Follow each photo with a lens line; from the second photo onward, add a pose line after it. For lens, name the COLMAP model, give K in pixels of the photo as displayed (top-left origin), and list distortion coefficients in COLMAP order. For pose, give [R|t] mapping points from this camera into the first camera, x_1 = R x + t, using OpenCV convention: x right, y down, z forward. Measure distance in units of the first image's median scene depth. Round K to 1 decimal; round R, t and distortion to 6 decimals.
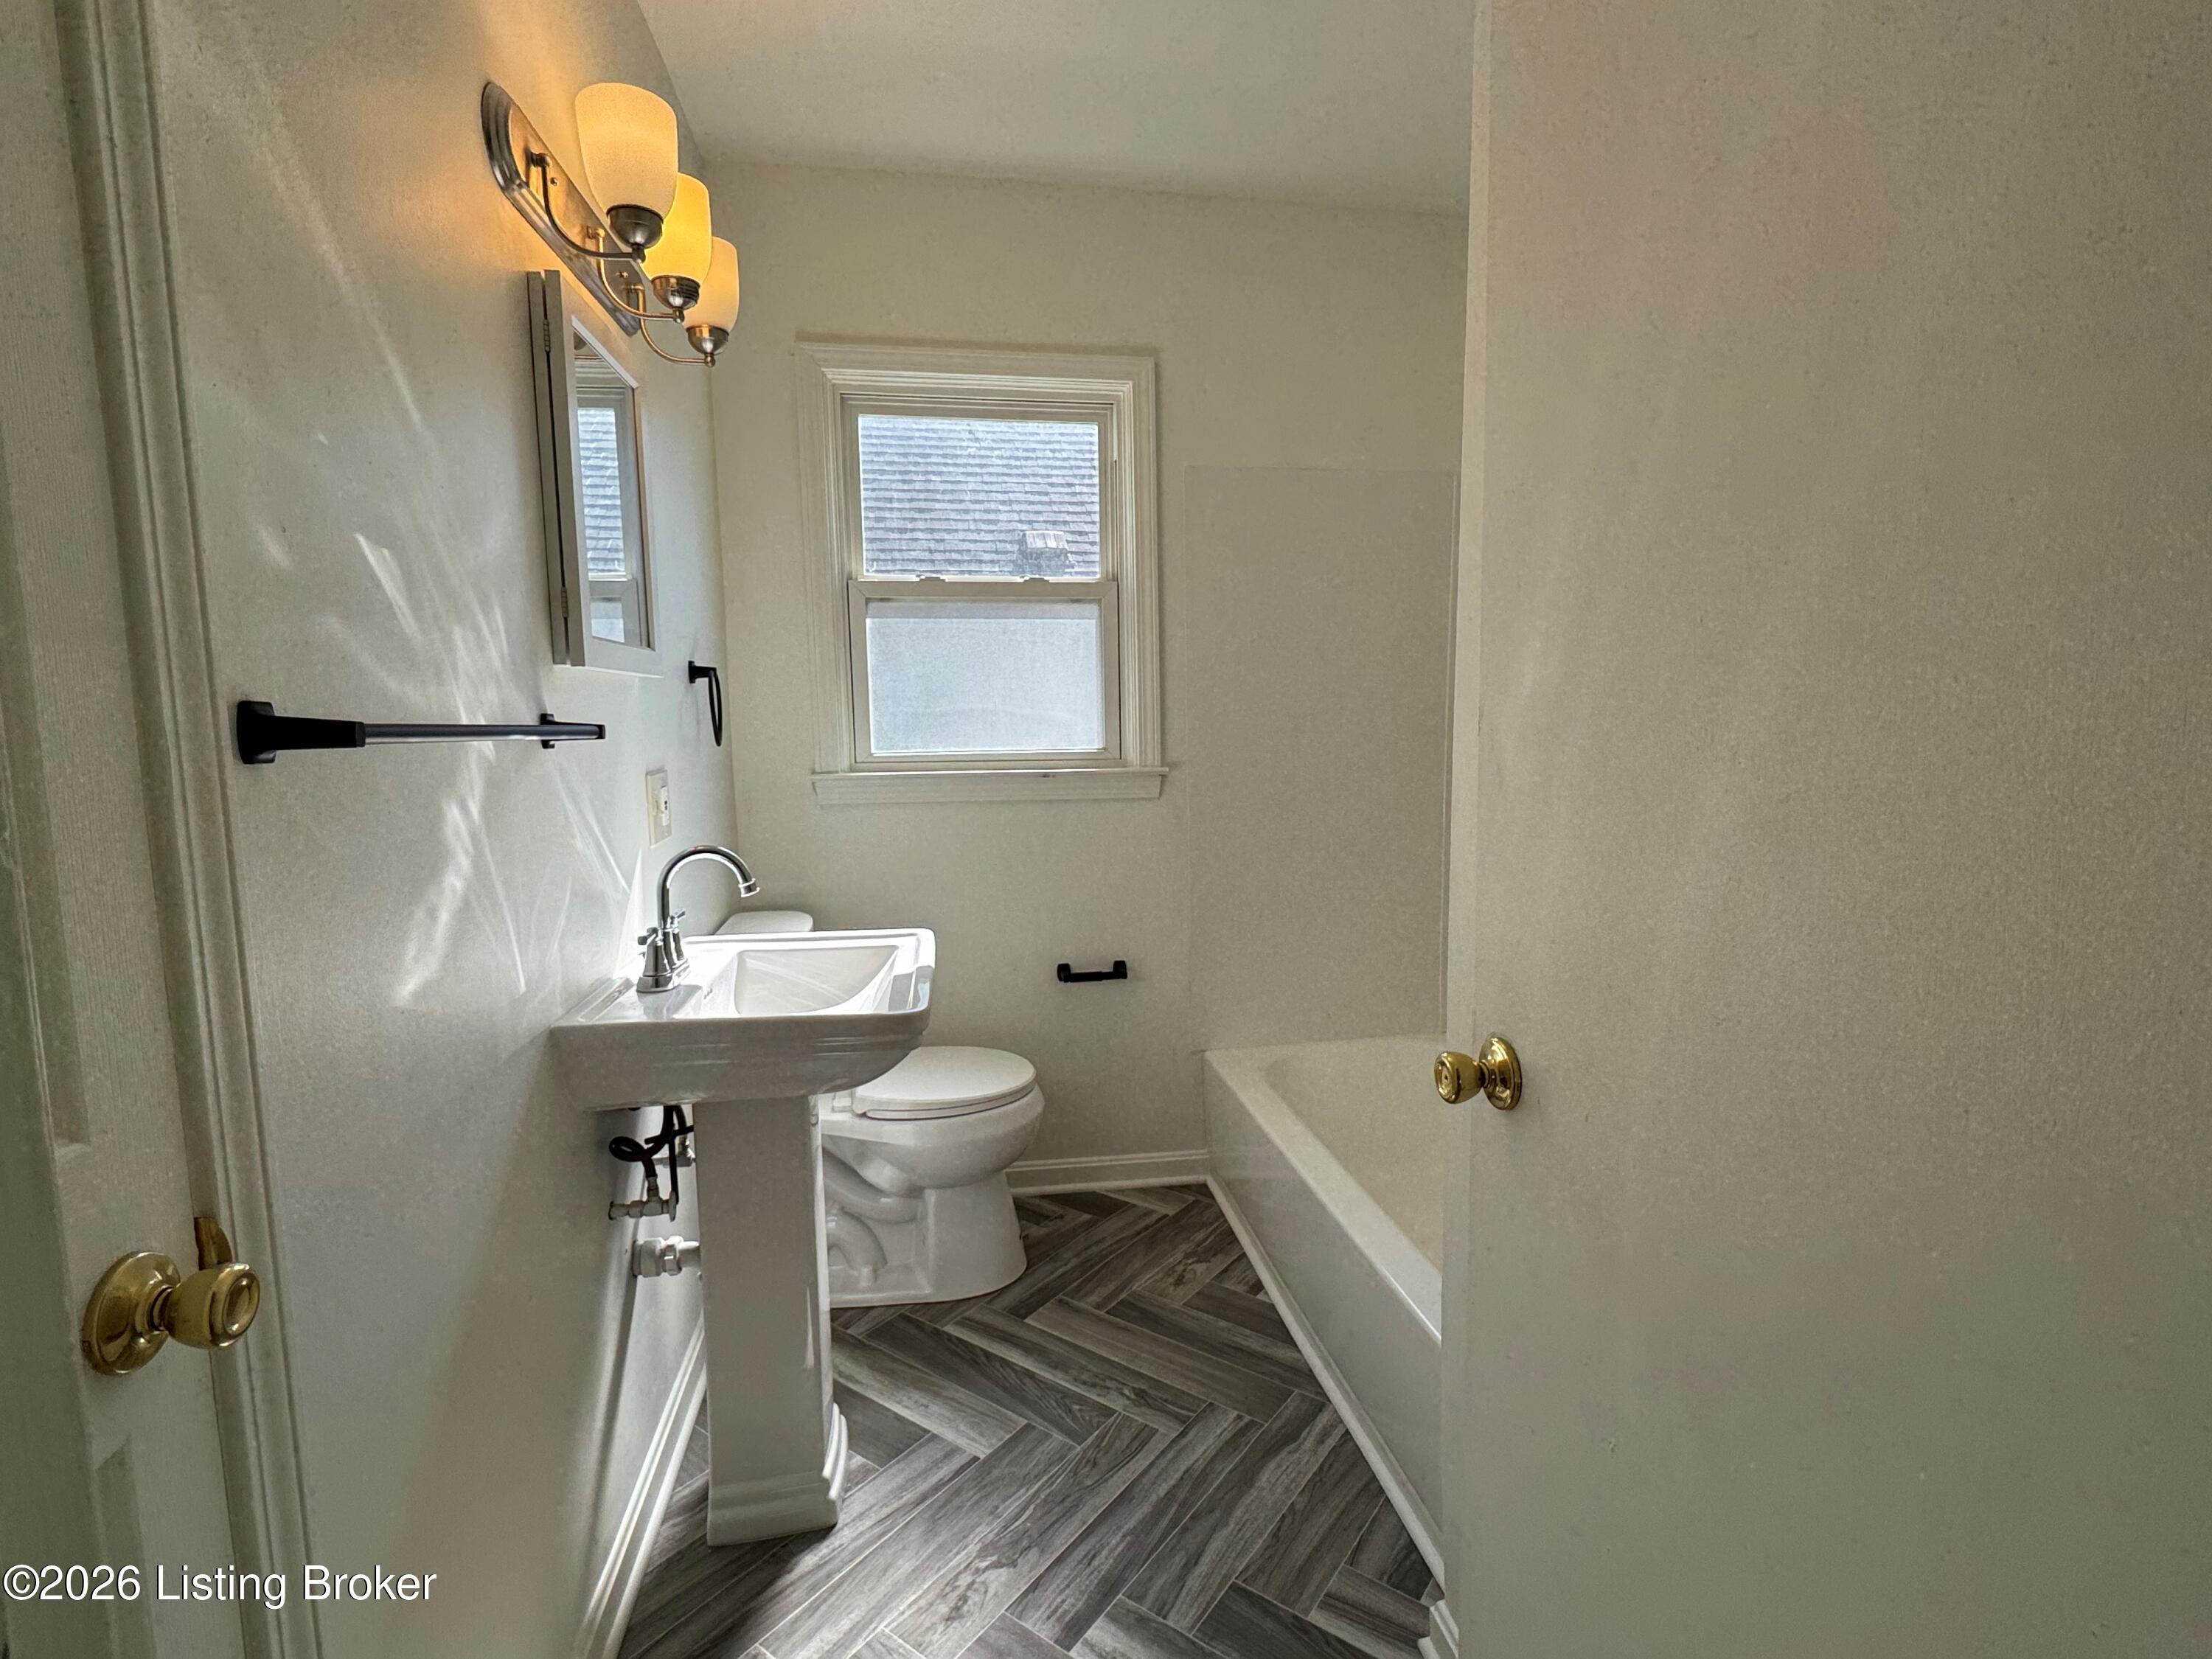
lens RADIAL K [[1060.4, 0, 1106.0], [0, 1060.4, 829.5], [0, 0, 1]] dist [-0.005414, 0.001520]
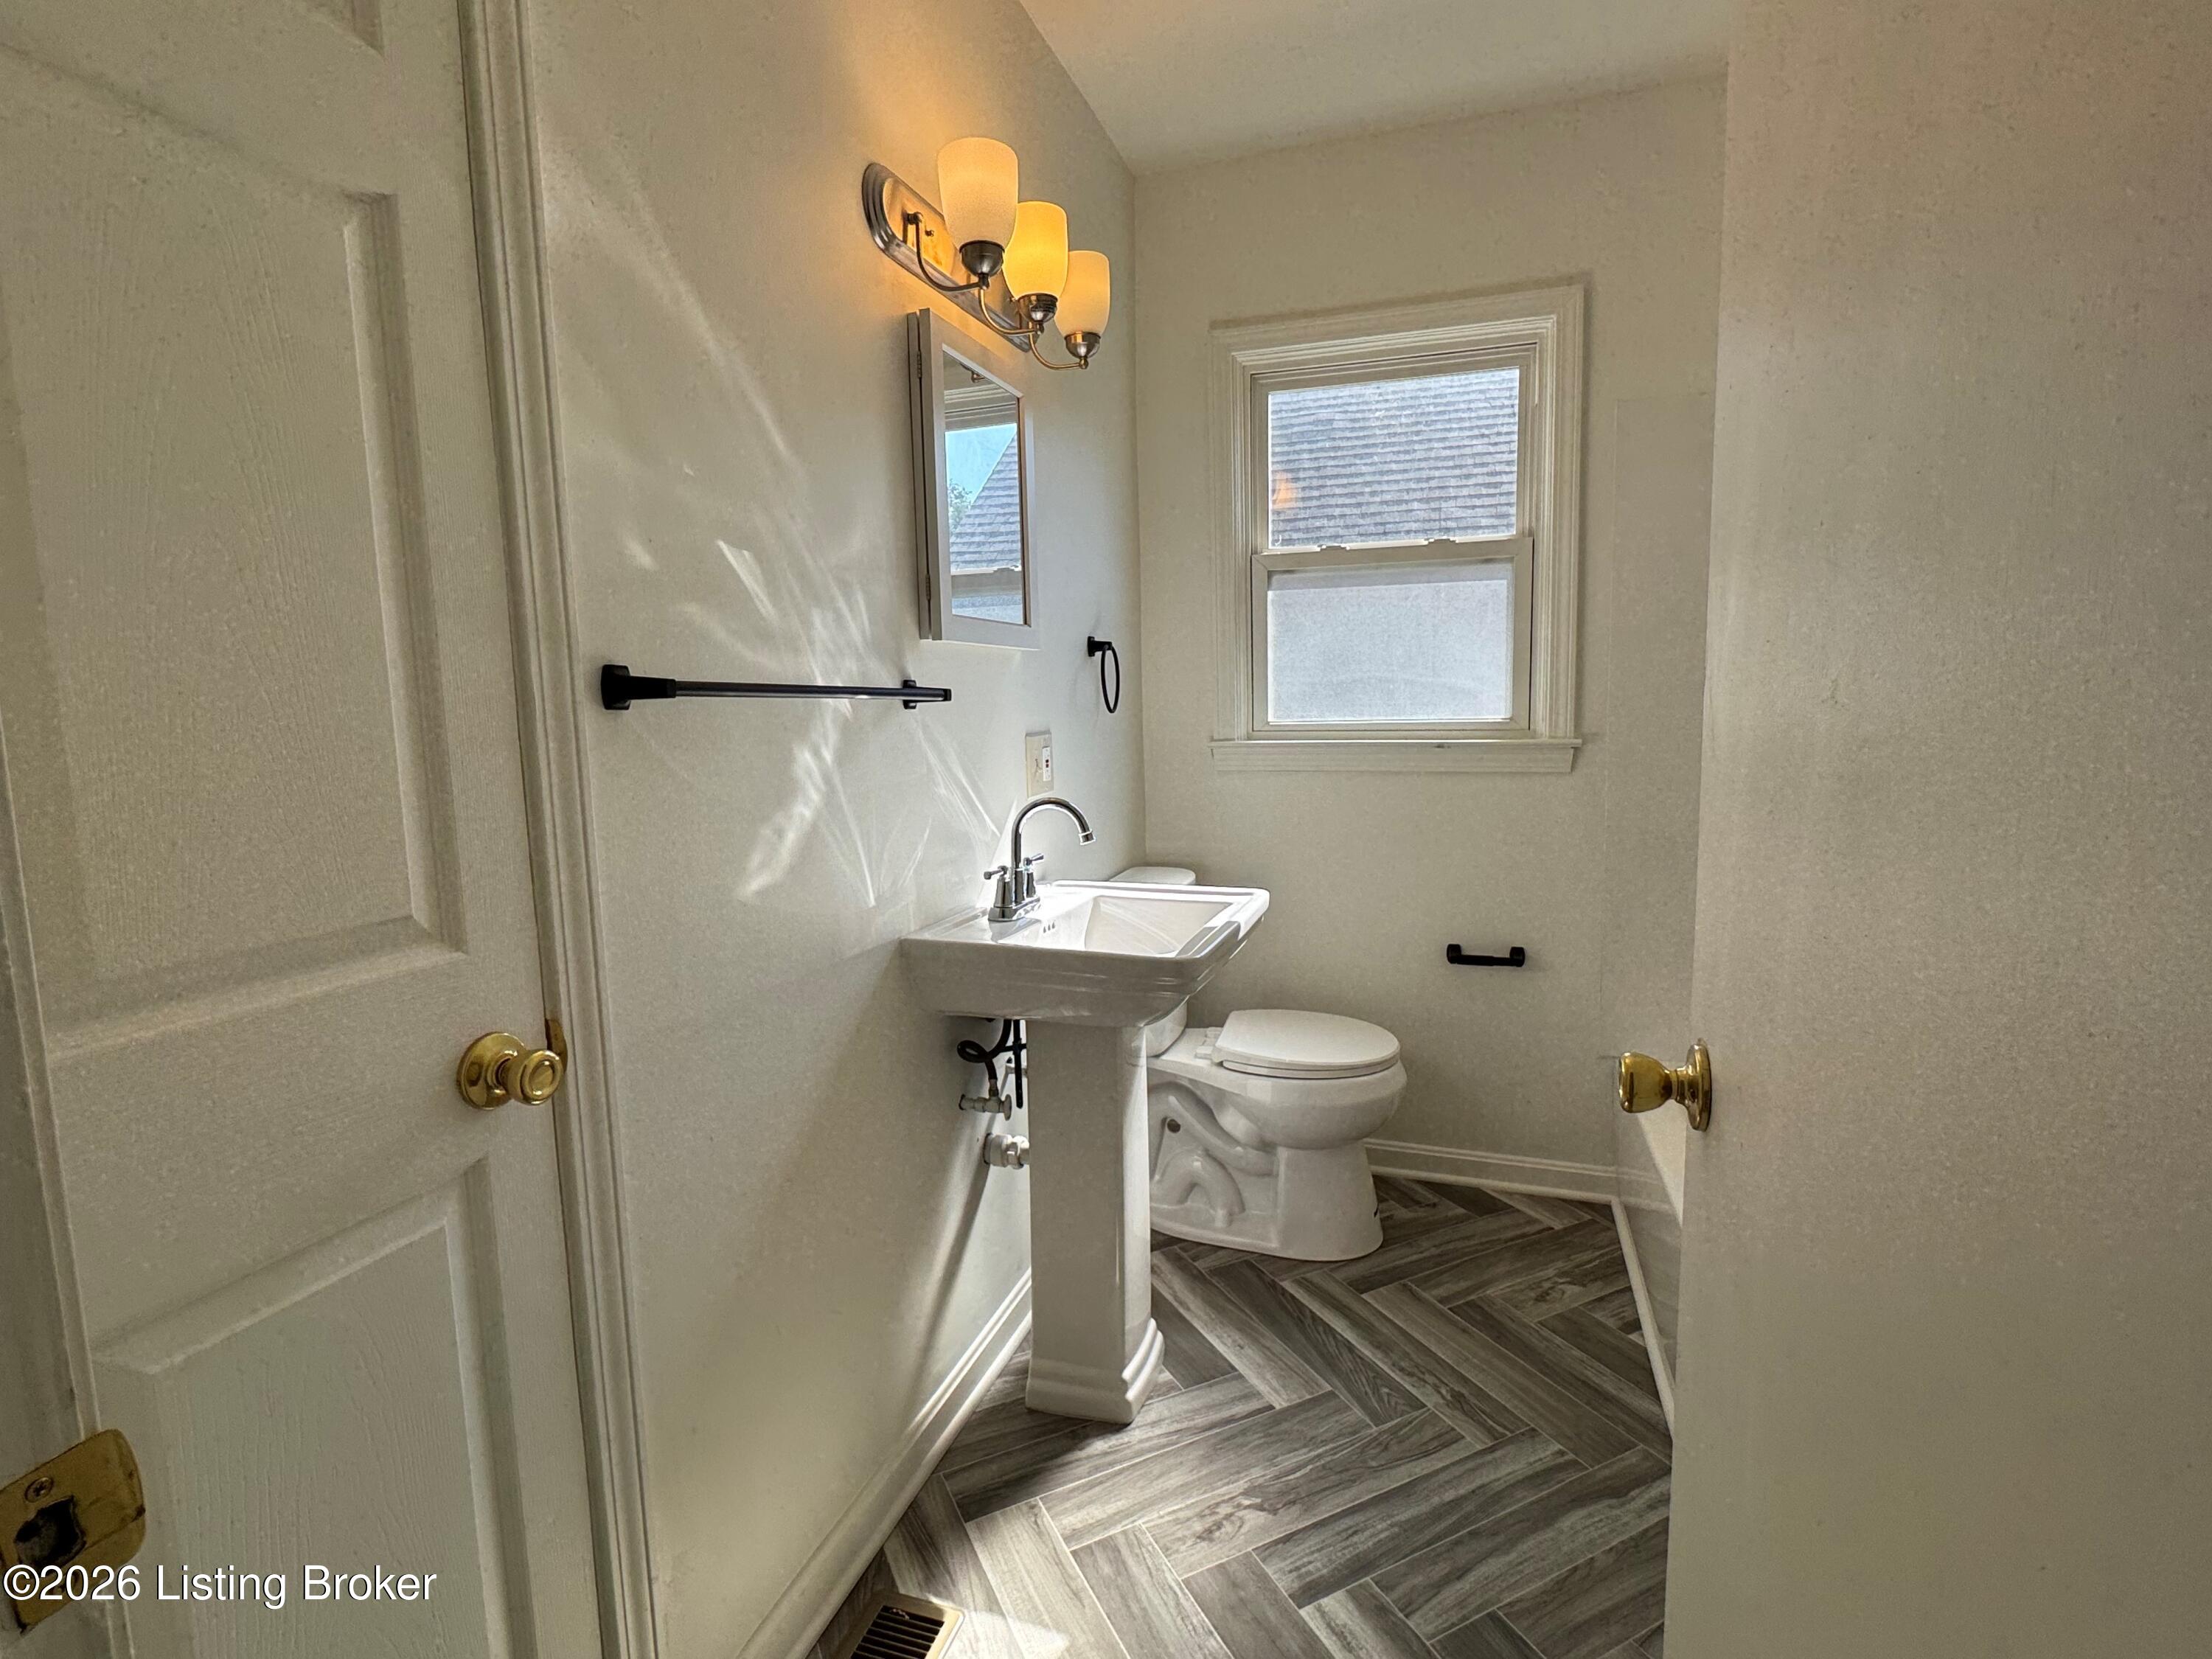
lens RADIAL K [[1057.3, 0, 1116.8], [0, 1057.3, 824.9], [0, 0, 1]] dist [-0.007667, 0.000599]
pose [[0.887408, 0.049098, -0.458362, 0.187520], [-0.041650, 0.998785, 0.026351, 0.010877], [0.459099, -0.004294, 0.888375, 0.027410]]
